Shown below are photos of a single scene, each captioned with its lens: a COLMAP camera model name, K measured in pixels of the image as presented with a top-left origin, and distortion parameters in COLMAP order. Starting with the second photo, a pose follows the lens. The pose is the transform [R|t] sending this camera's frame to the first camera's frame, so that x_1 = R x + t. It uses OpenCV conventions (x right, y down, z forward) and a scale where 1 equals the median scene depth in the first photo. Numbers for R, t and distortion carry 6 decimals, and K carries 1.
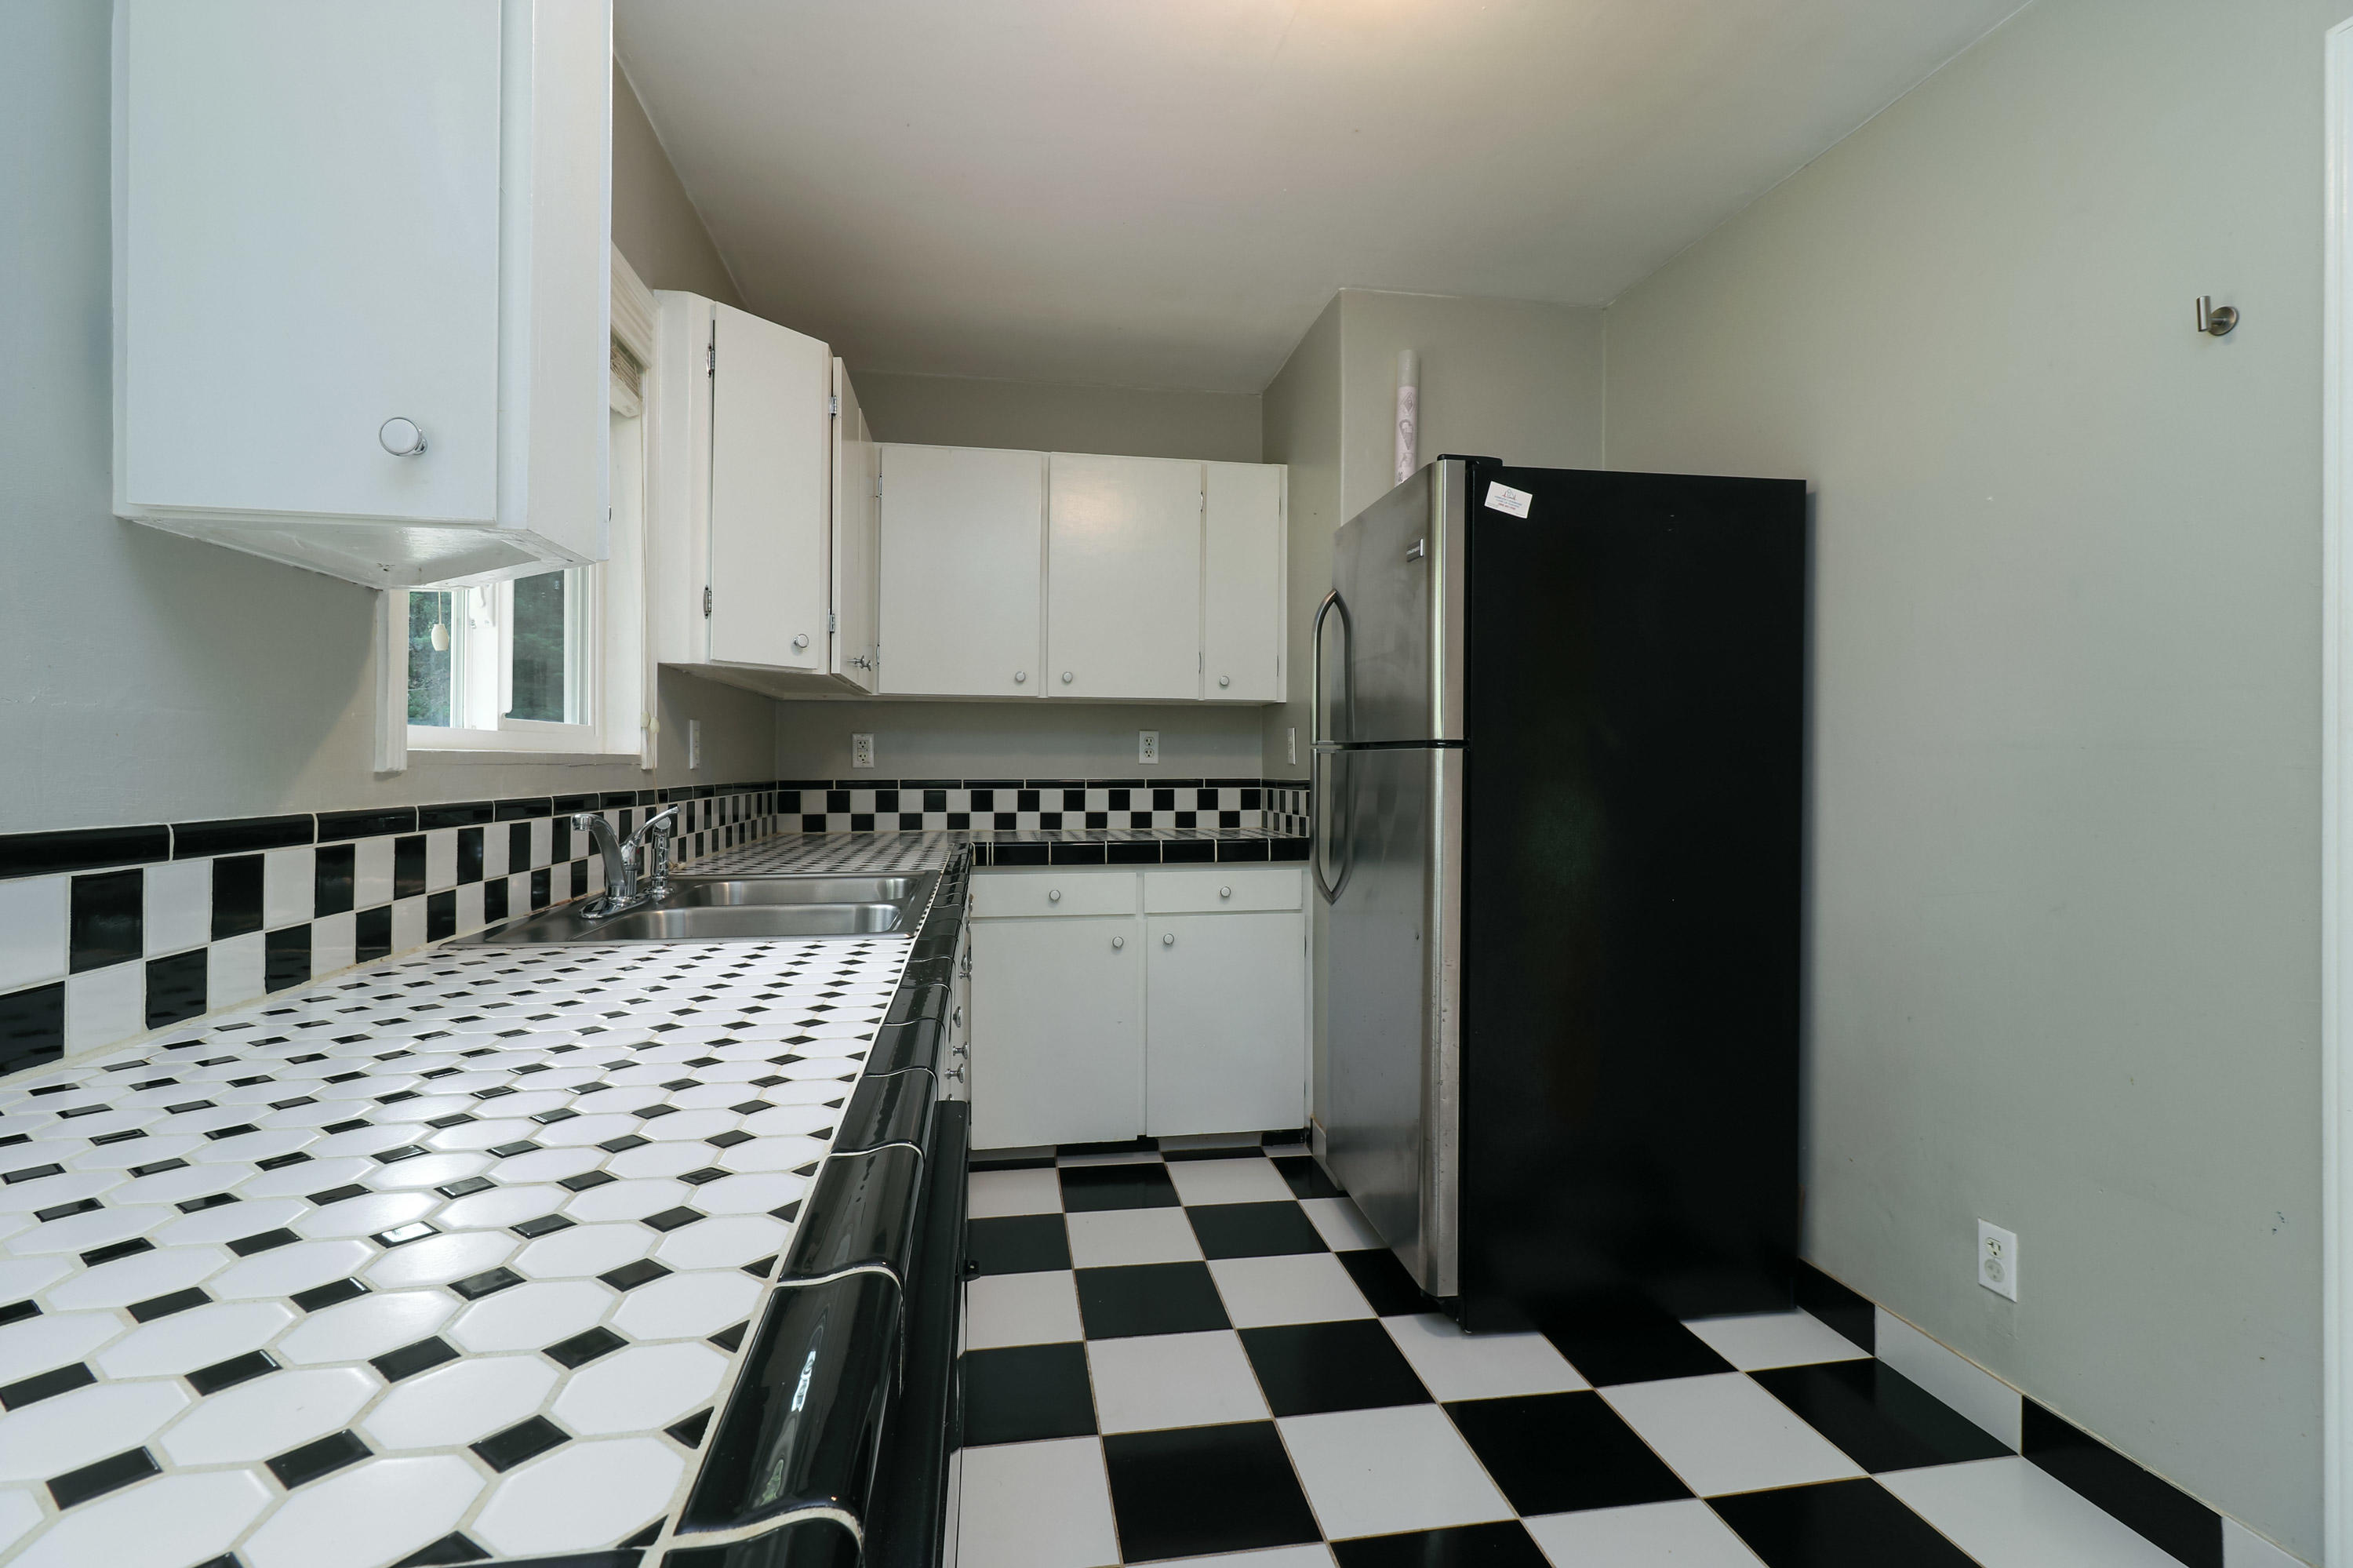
lens RADIAL K [[1095.2, 0, 1173.5], [0, 1095.2, 762.9], [0, 0, 1]] dist [0.000219, 0.000117]
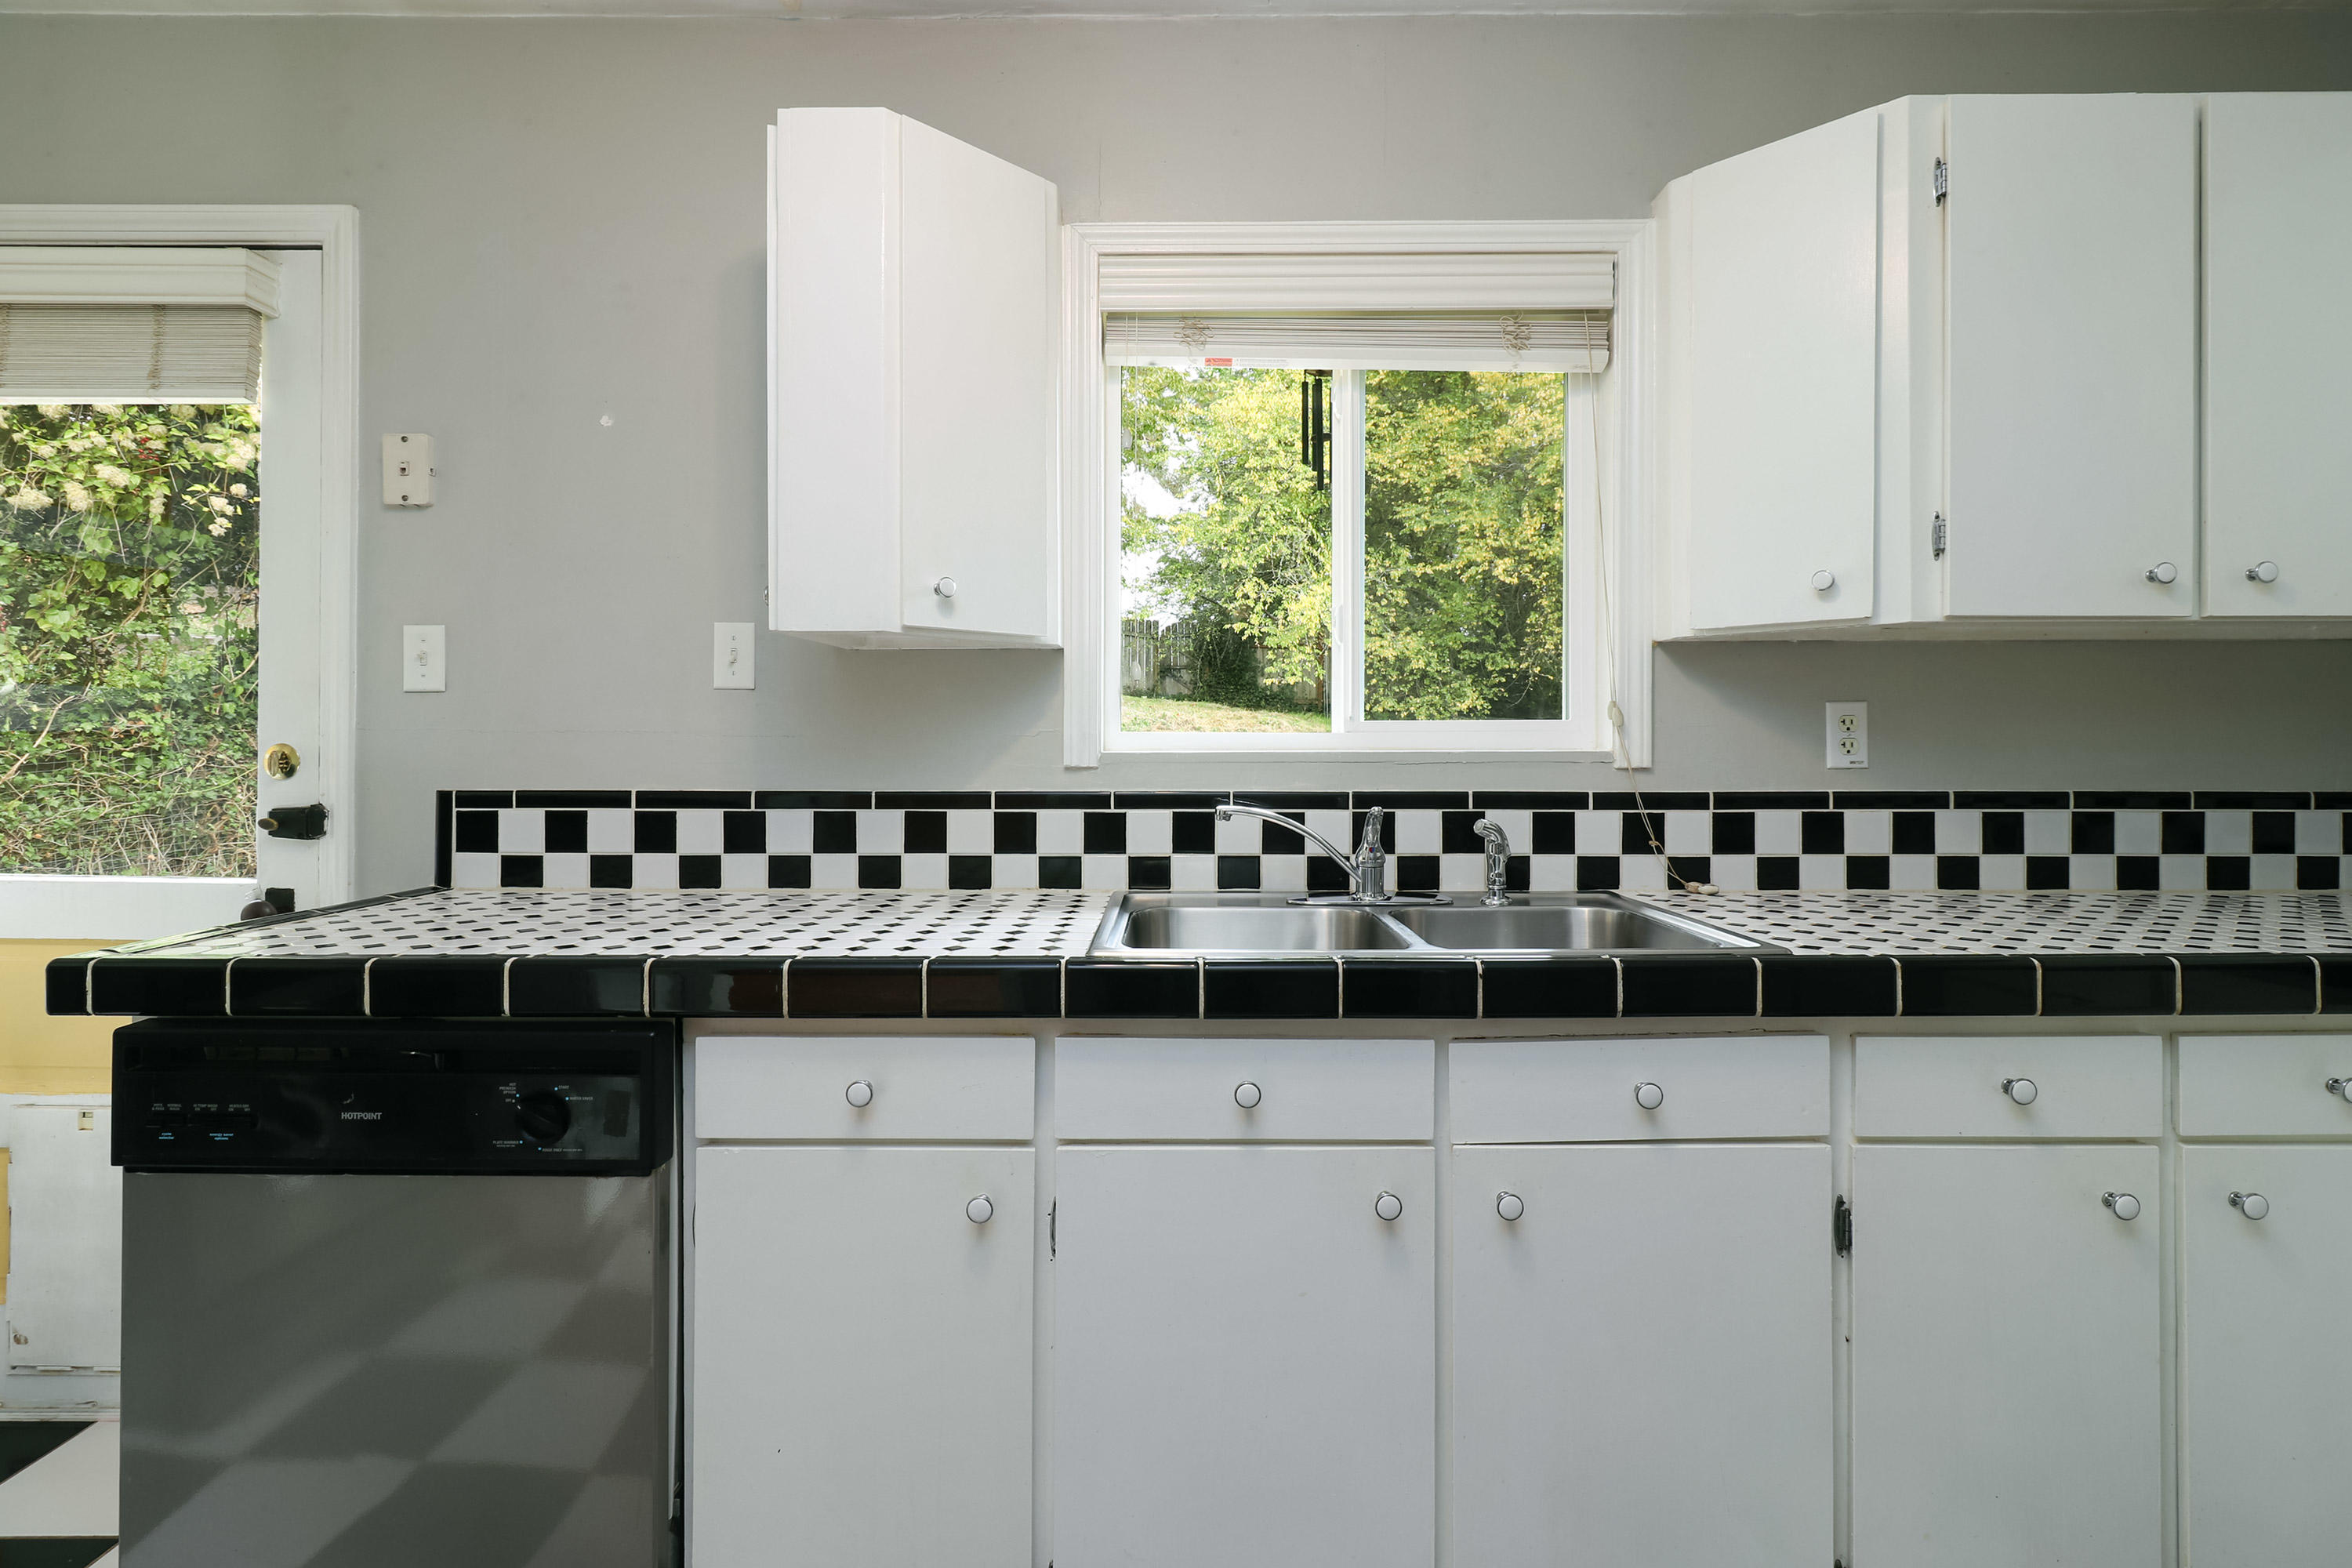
lens RADIAL K [[1087.0, 0, 1175.2], [0, 1087.0, 740.5], [0, 0, 1]] dist [-0.001244, -0.000380]
pose [[-0.167620, -0.009865, -0.985802, 0.299227], [0.001005, 0.999948, -0.010178, -0.005474], [0.985851, -0.002697, -0.167602, 0.571071]]
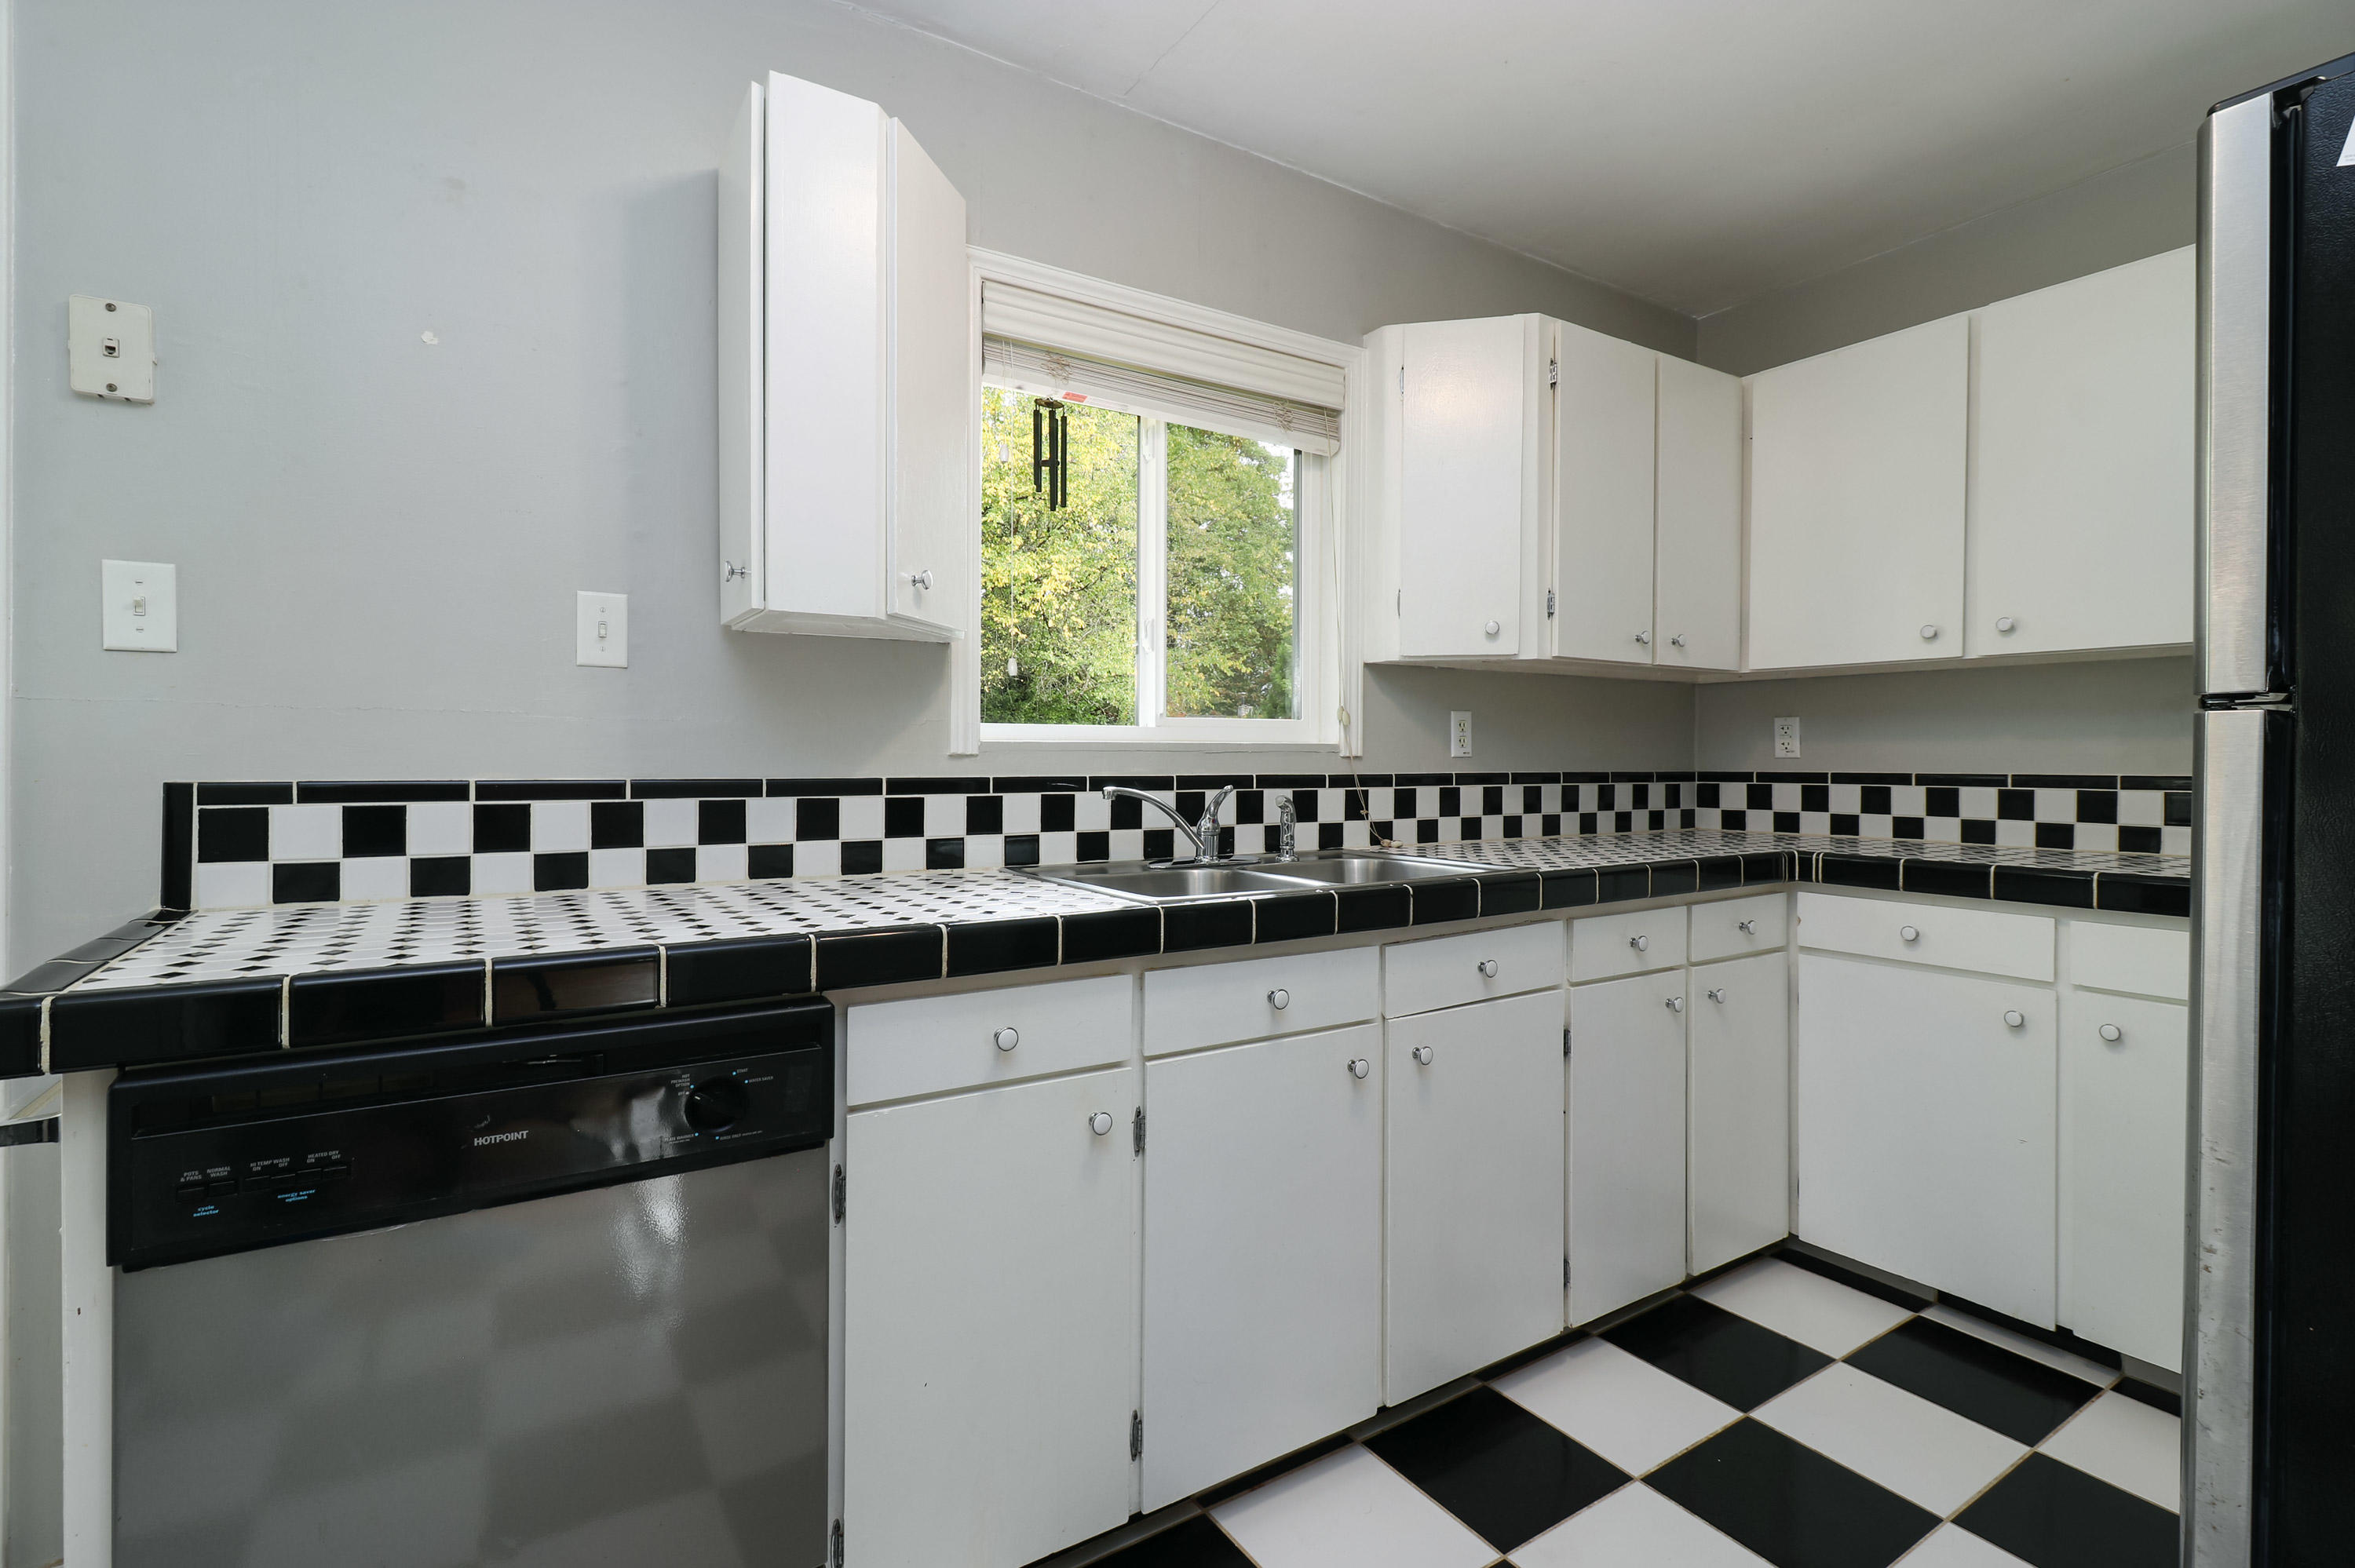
lens RADIAL K [[1096.0, 0, 1174.5], [0, 1096.0, 762.9], [0, 0, 1]] dist [0.000219, 0.000117]
pose [[0.391096, 0.002578, -0.920346, 0.362856], [0.000760, 0.999995, 0.003124, 0.006382], [0.920350, -0.001921, 0.391092, 0.273207]]
